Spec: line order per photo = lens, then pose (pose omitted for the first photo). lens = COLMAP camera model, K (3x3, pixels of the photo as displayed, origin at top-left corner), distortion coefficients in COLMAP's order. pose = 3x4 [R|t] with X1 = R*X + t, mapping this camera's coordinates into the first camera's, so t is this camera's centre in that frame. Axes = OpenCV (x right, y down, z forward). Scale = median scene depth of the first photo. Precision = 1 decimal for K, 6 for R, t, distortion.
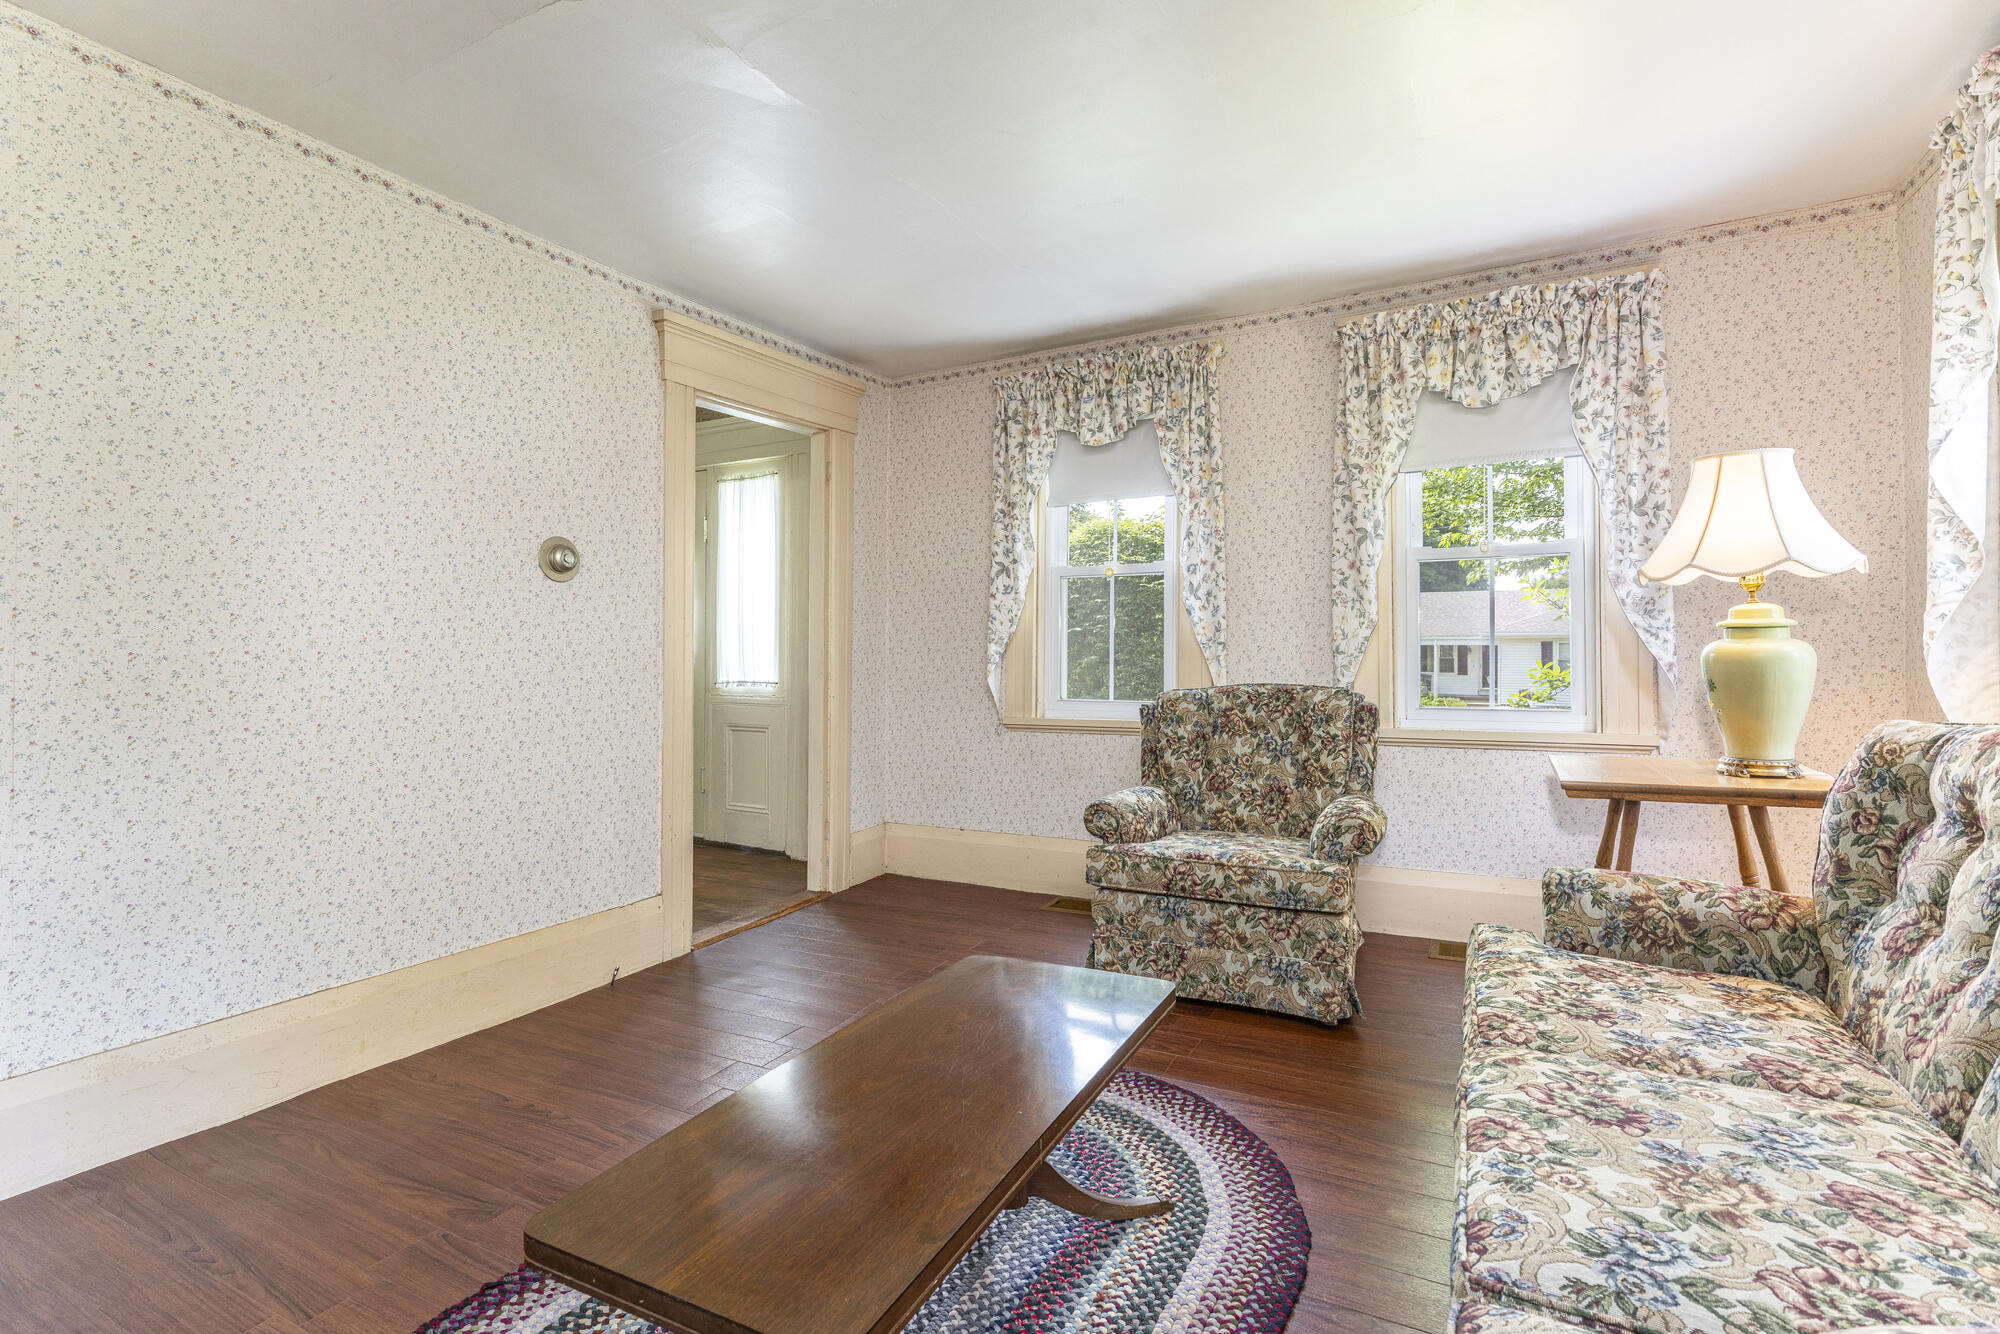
lens RADIAL K [[926.3, 0, 1007.4], [0, 926.3, 656.9], [0, 0, 1]] dist [0.001383, 0.000542]
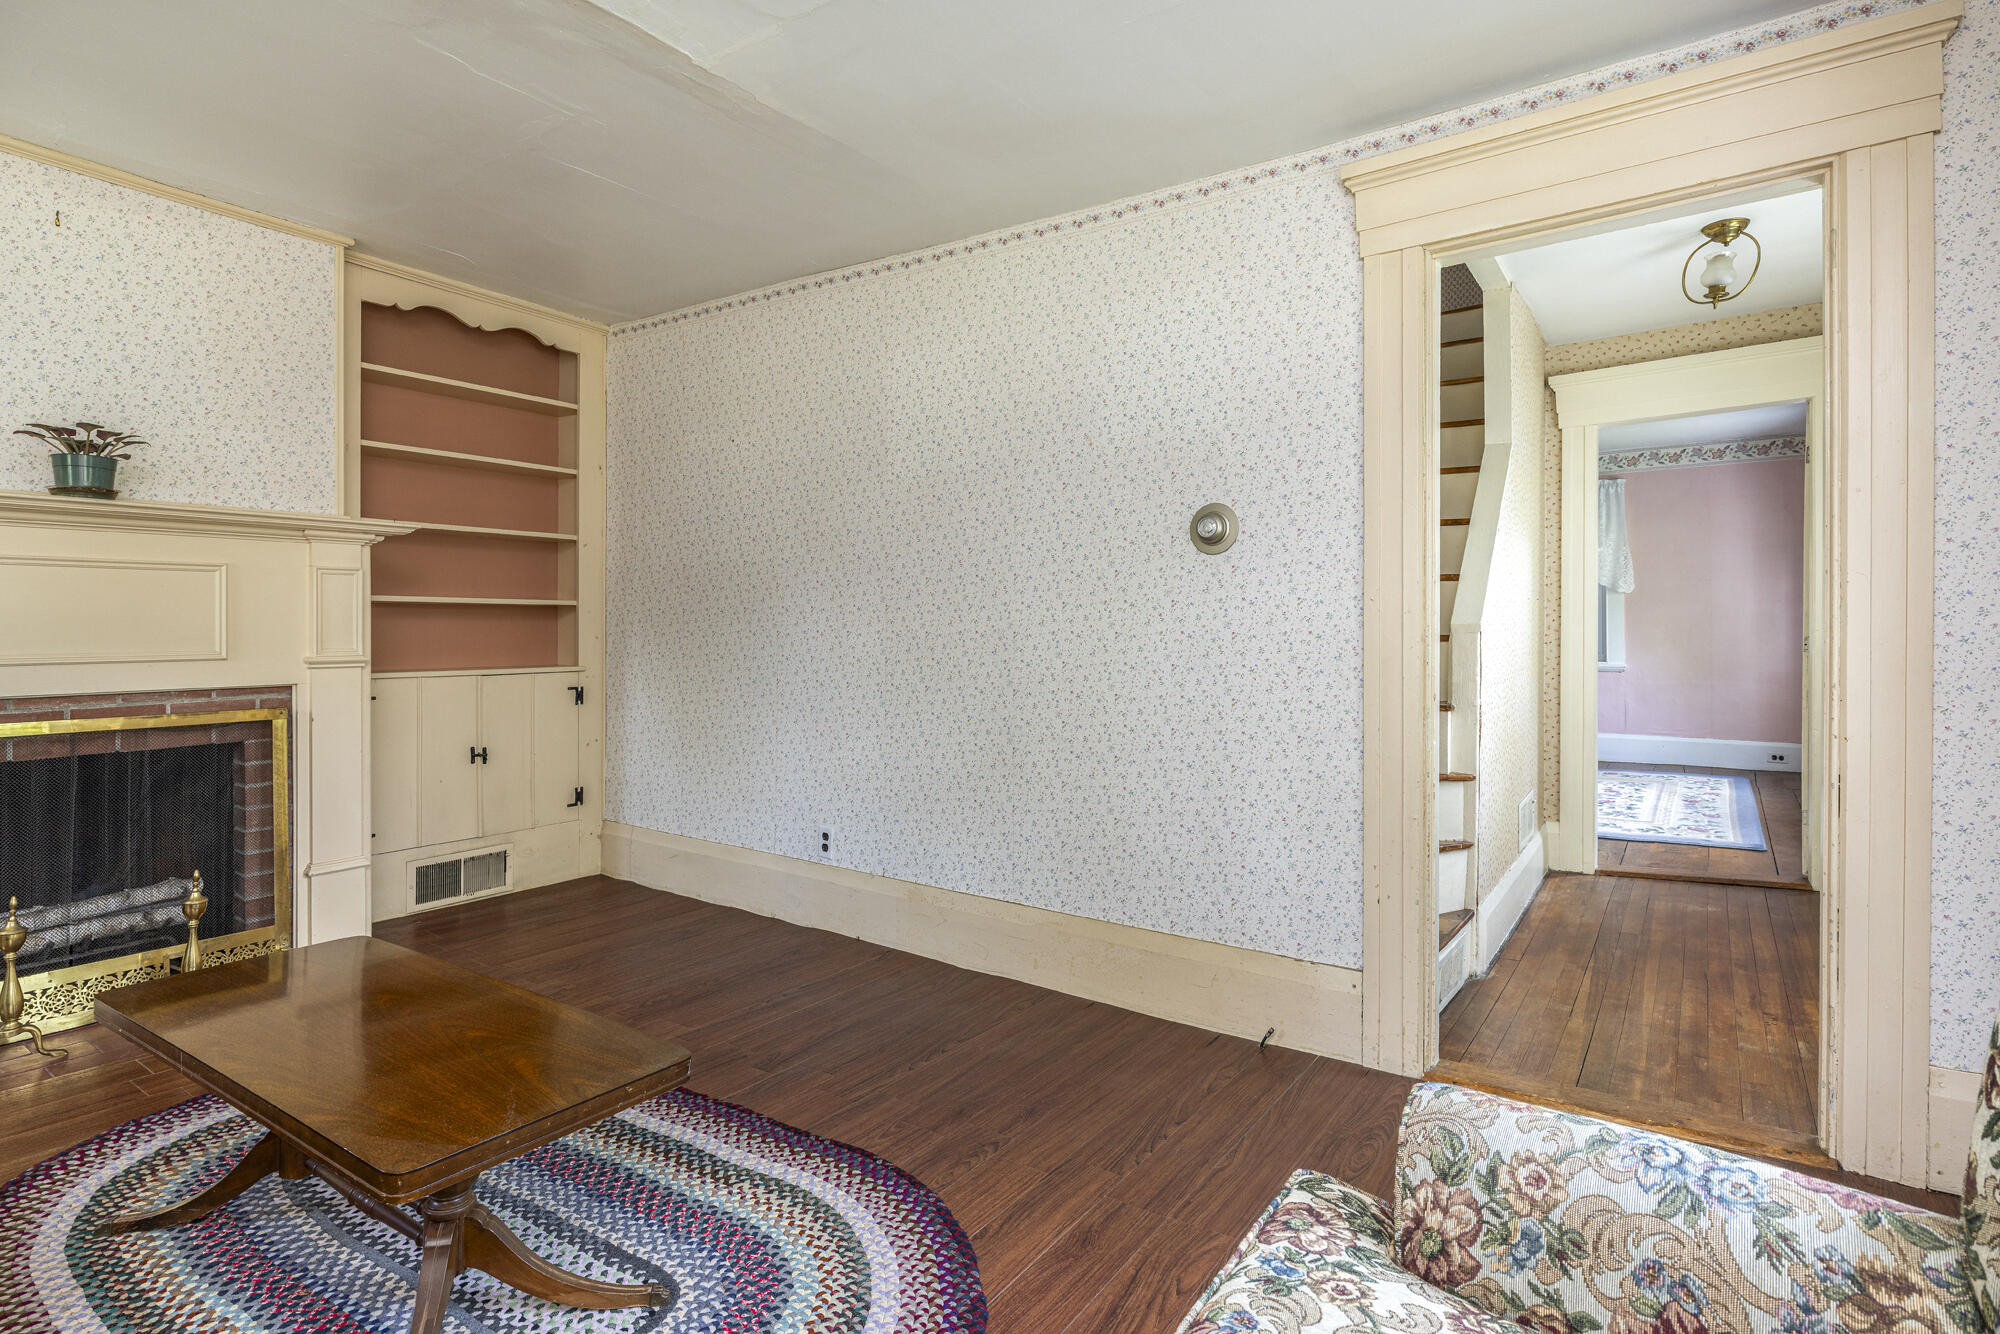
lens RADIAL K [[1007.5, 0, 997.1], [0, 1007.5, 627.9], [0, 0, 1]] dist [-0.016067, 0.000139]
pose [[-0.112053, 0.000591, -0.993702, 0.499533], [-0.010029, 0.999948, 0.001725, -0.010967], [0.993652, 0.010159, -0.112041, 0.919959]]
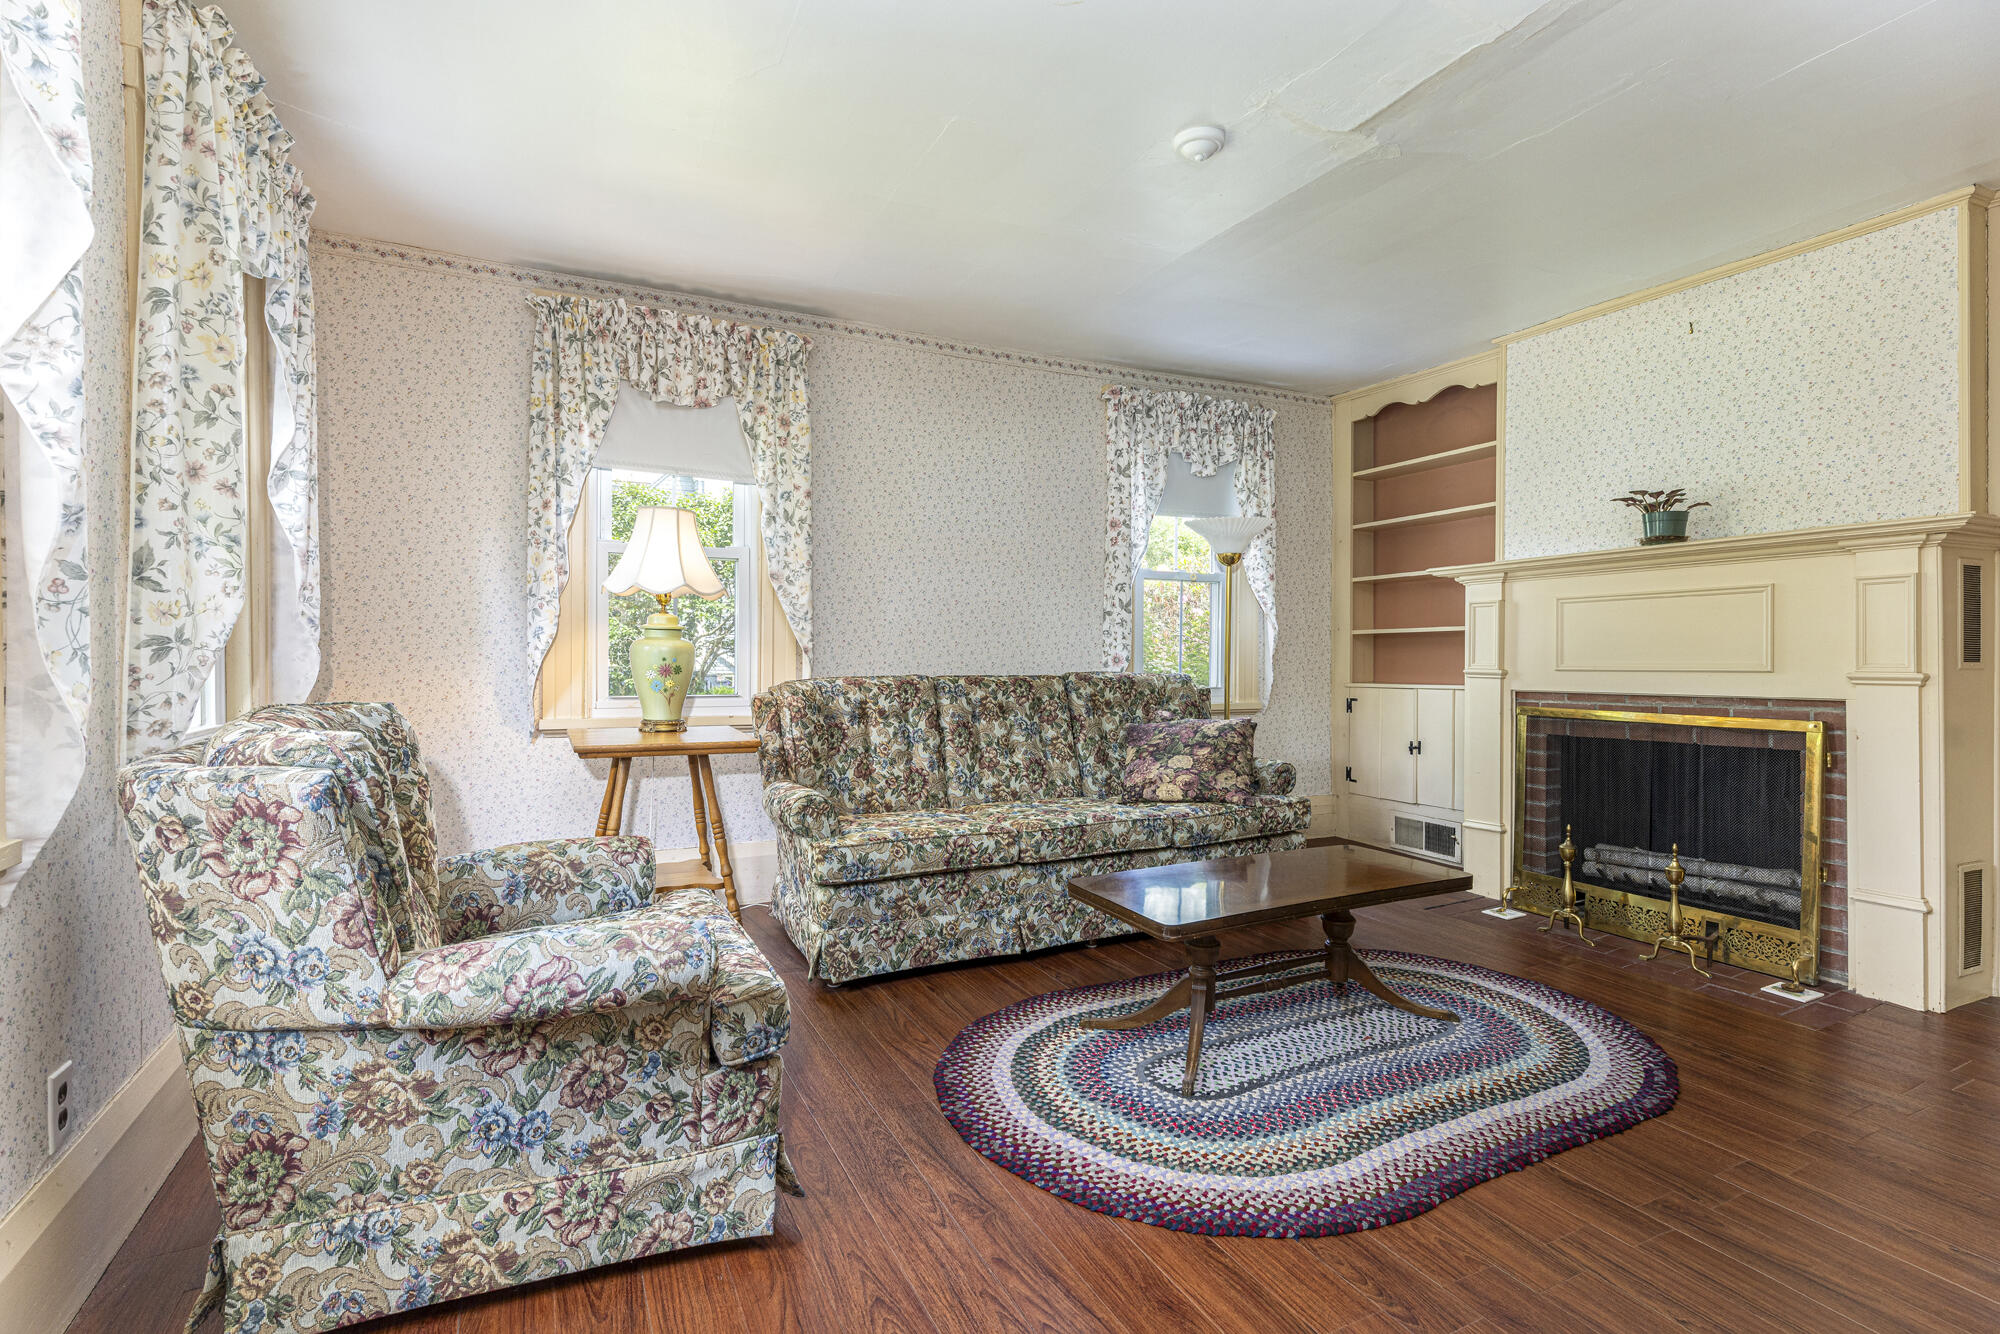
lens RADIAL K [[926.3, 0, 992.5], [0, 926.3, 662.8], [0, 0, 1]] dist [0.001383, 0.000542]
pose [[-0.811039, -0.001380, 0.584990, -0.361403], [0.007092, 0.999901, 0.012191, 0.002554], [-0.584949, 0.014036, -0.810949, 1.390072]]
